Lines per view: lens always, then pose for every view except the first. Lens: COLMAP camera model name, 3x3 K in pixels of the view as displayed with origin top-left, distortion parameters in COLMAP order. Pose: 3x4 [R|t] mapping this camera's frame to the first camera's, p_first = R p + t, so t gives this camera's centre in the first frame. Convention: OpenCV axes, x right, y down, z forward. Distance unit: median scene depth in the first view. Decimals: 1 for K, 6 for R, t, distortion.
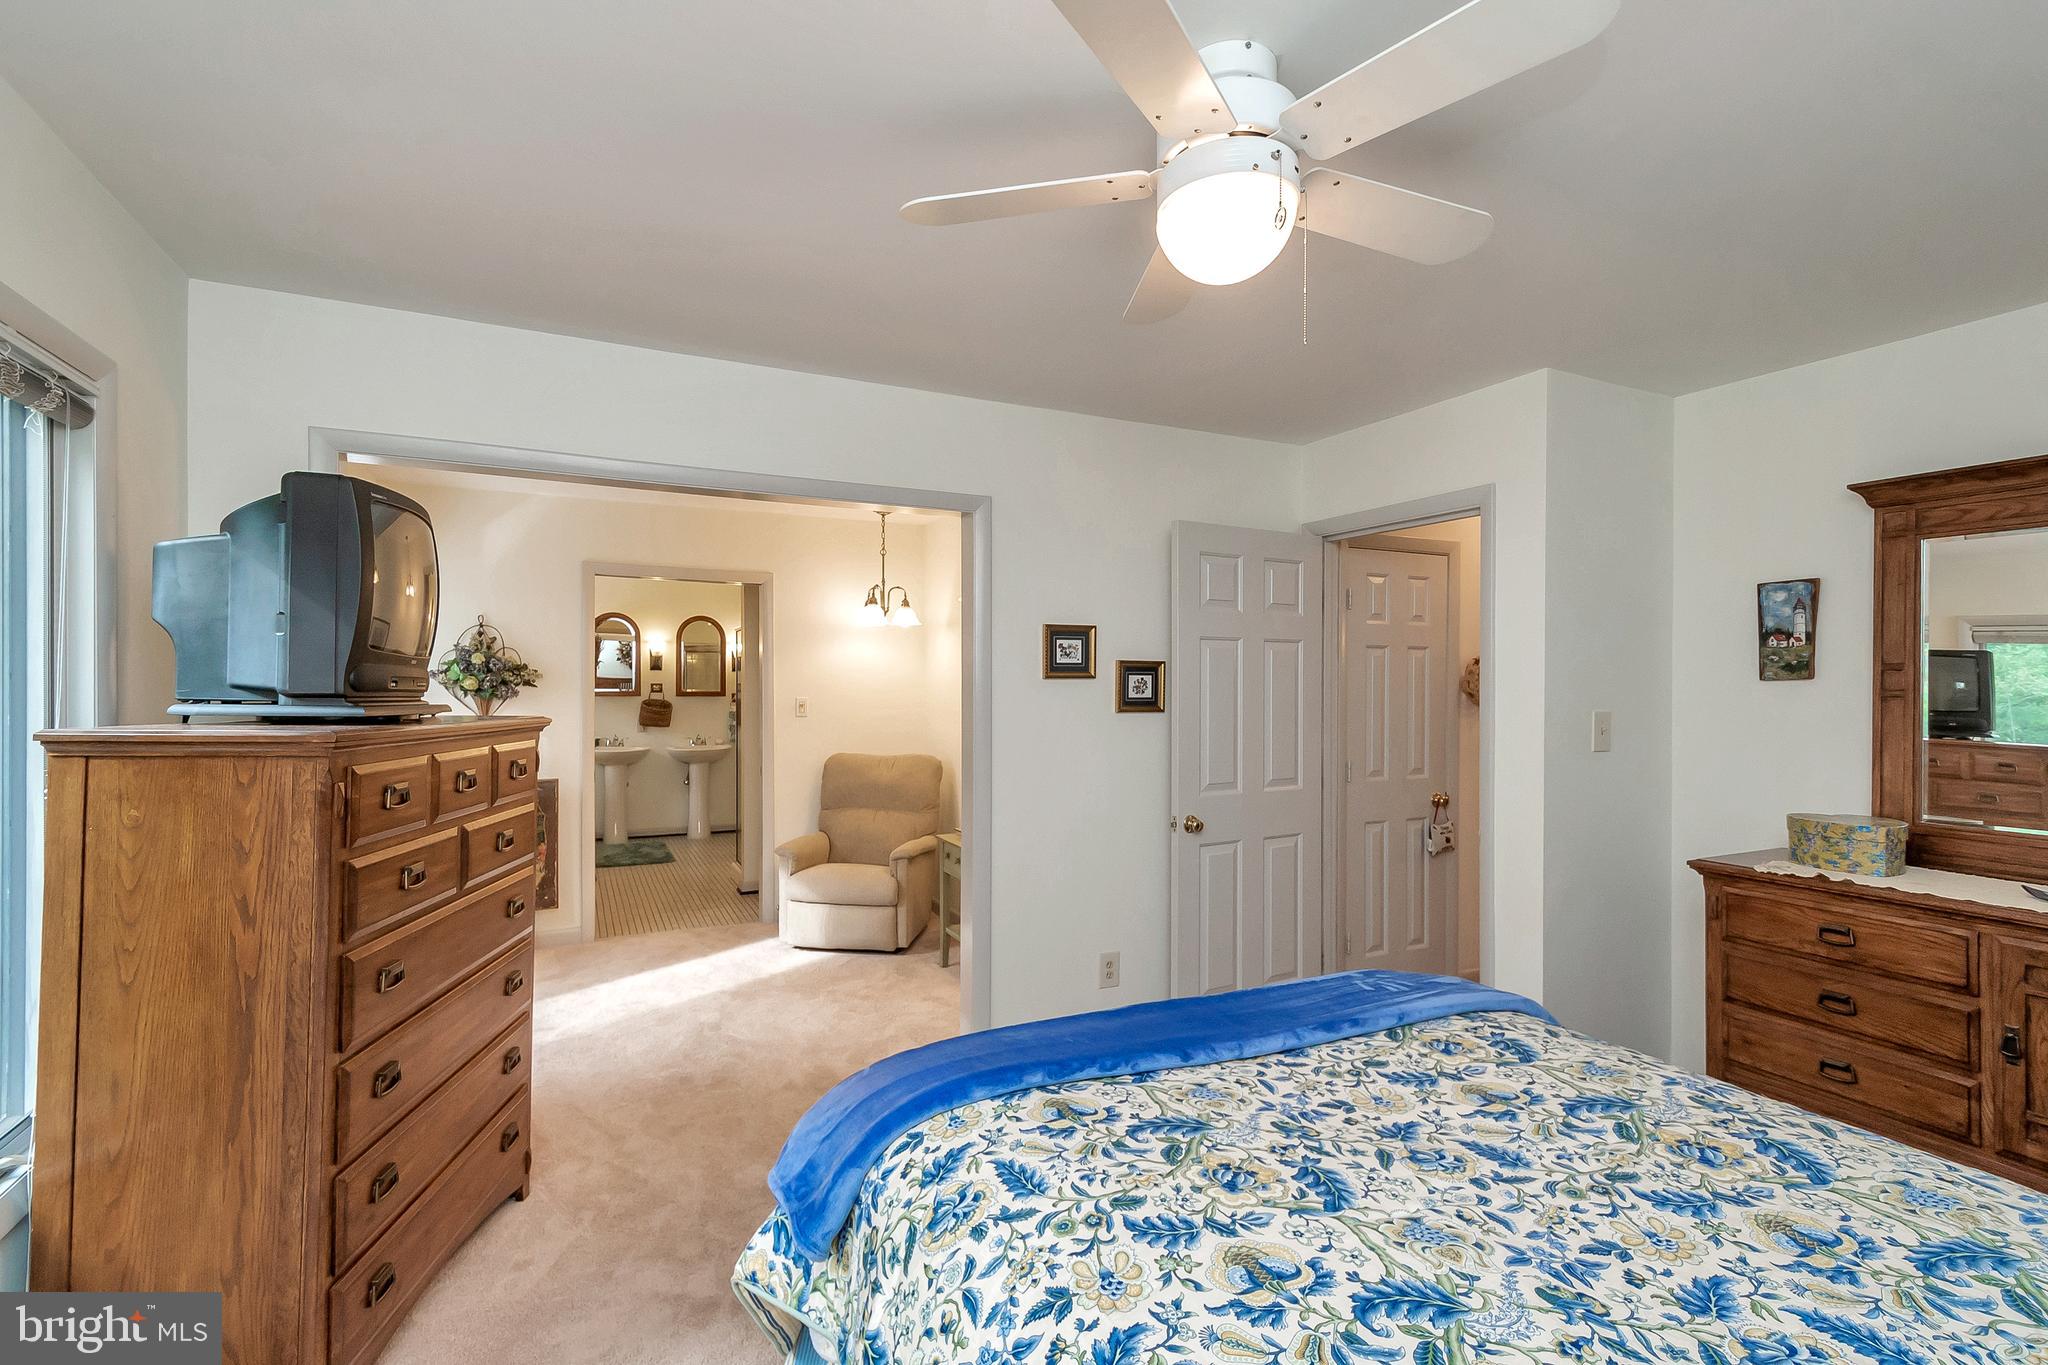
lens RADIAL K [[923.7, 0, 1021.8], [0, 923.7, 701.7], [0, 0, 1]] dist [0.021661, -0.000905]
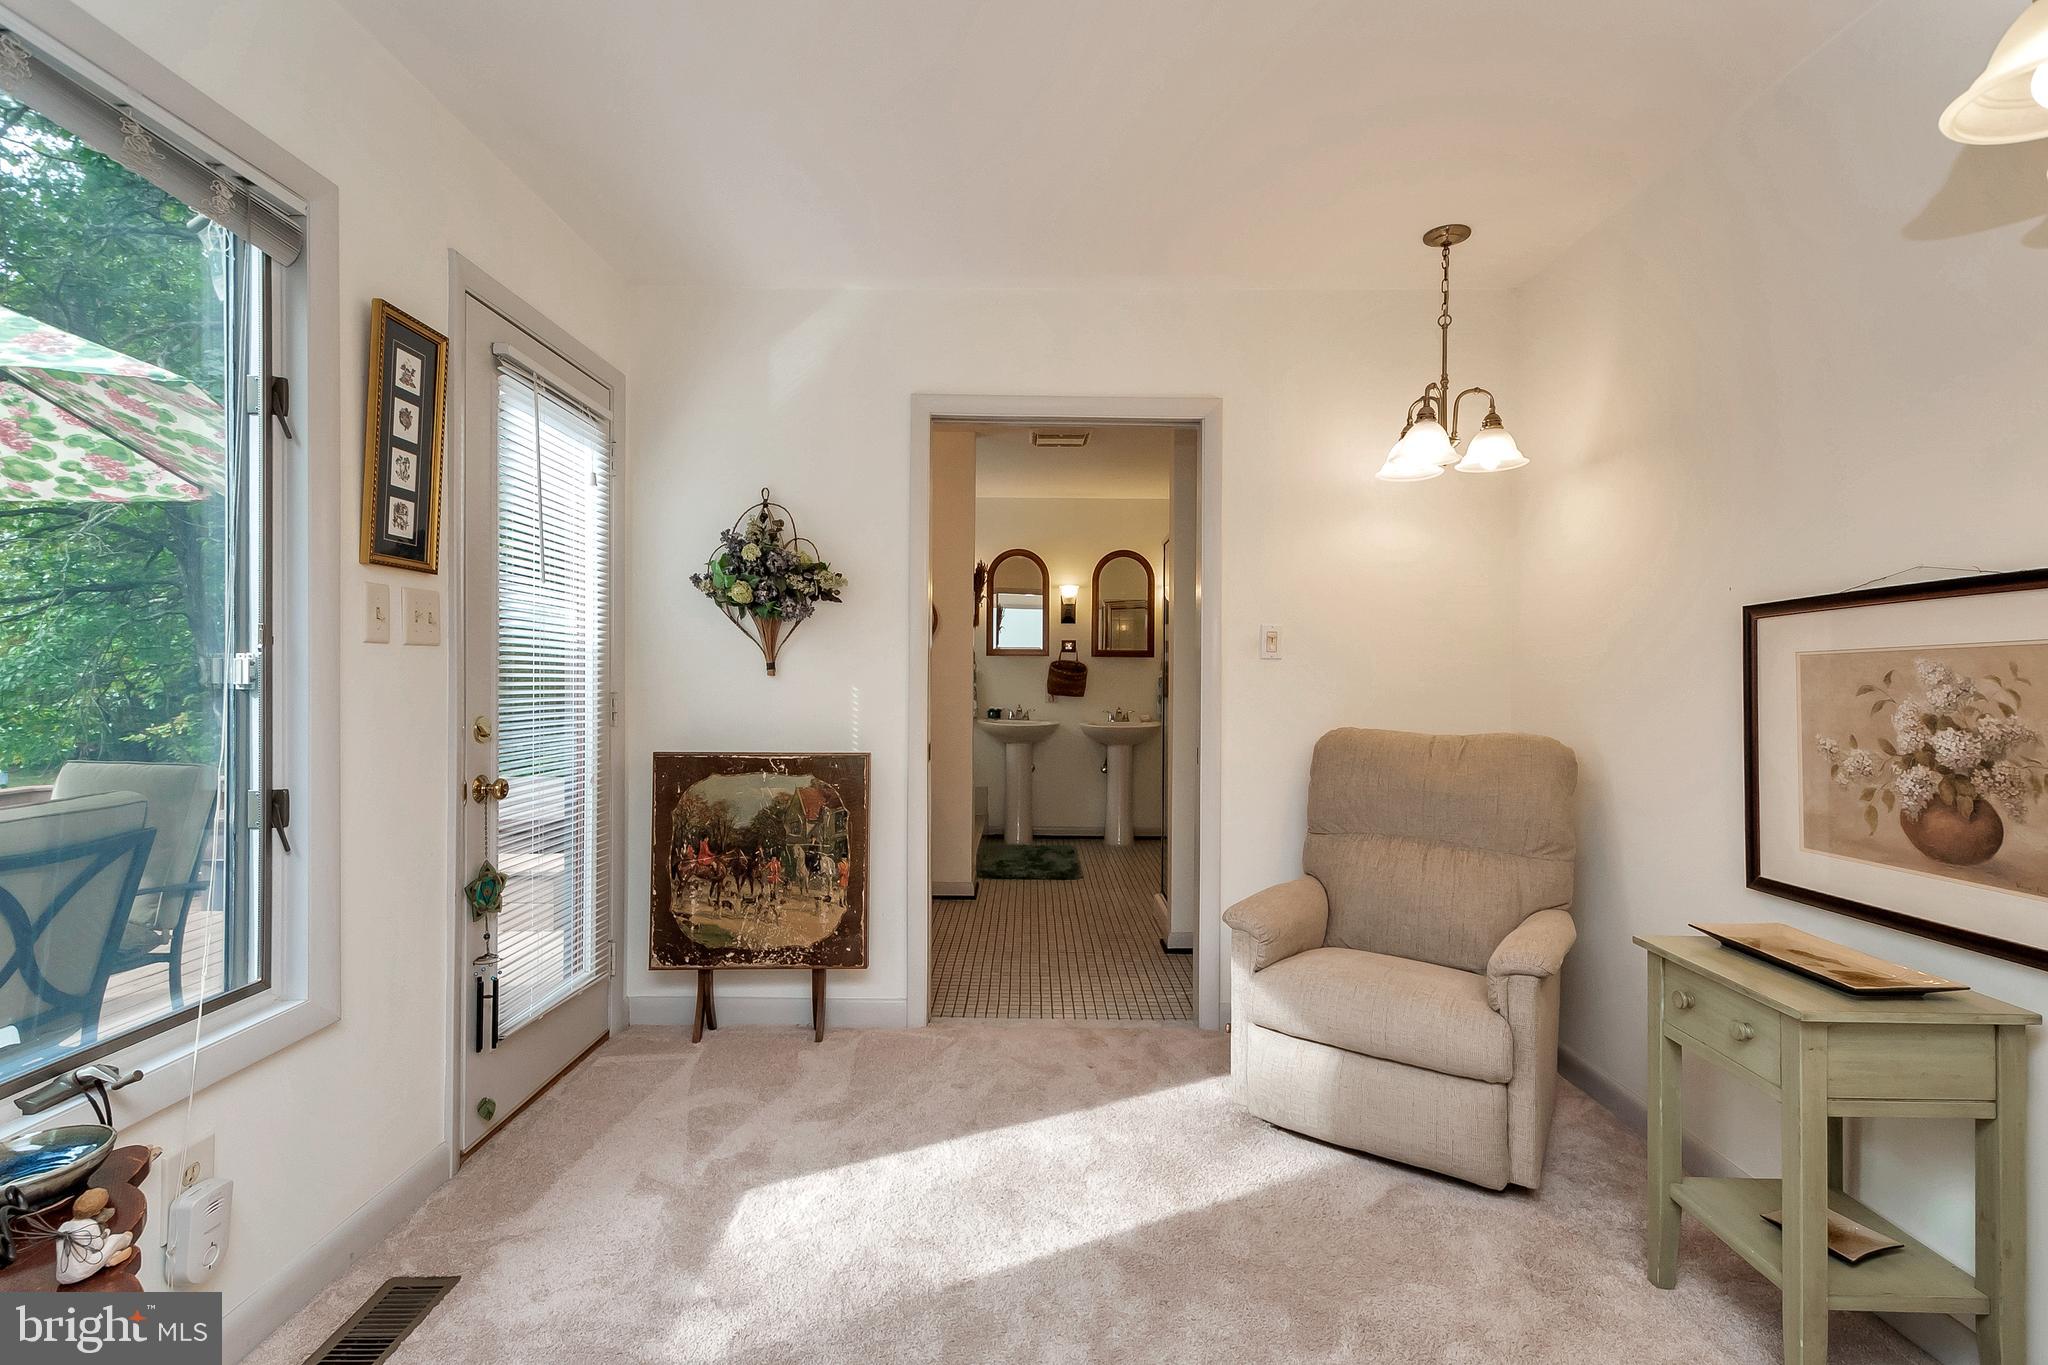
lens RADIAL K [[923.7, 0, 1021.8], [0, 923.7, 701.7], [0, 0, 1]] dist [0.021661, -0.000905]
pose [[0.892904, 0.011583, -0.450098, -0.125821], [-0.008373, 0.999923, 0.009123, 0.038700], [0.450169, -0.004378, 0.892933, 0.454419]]
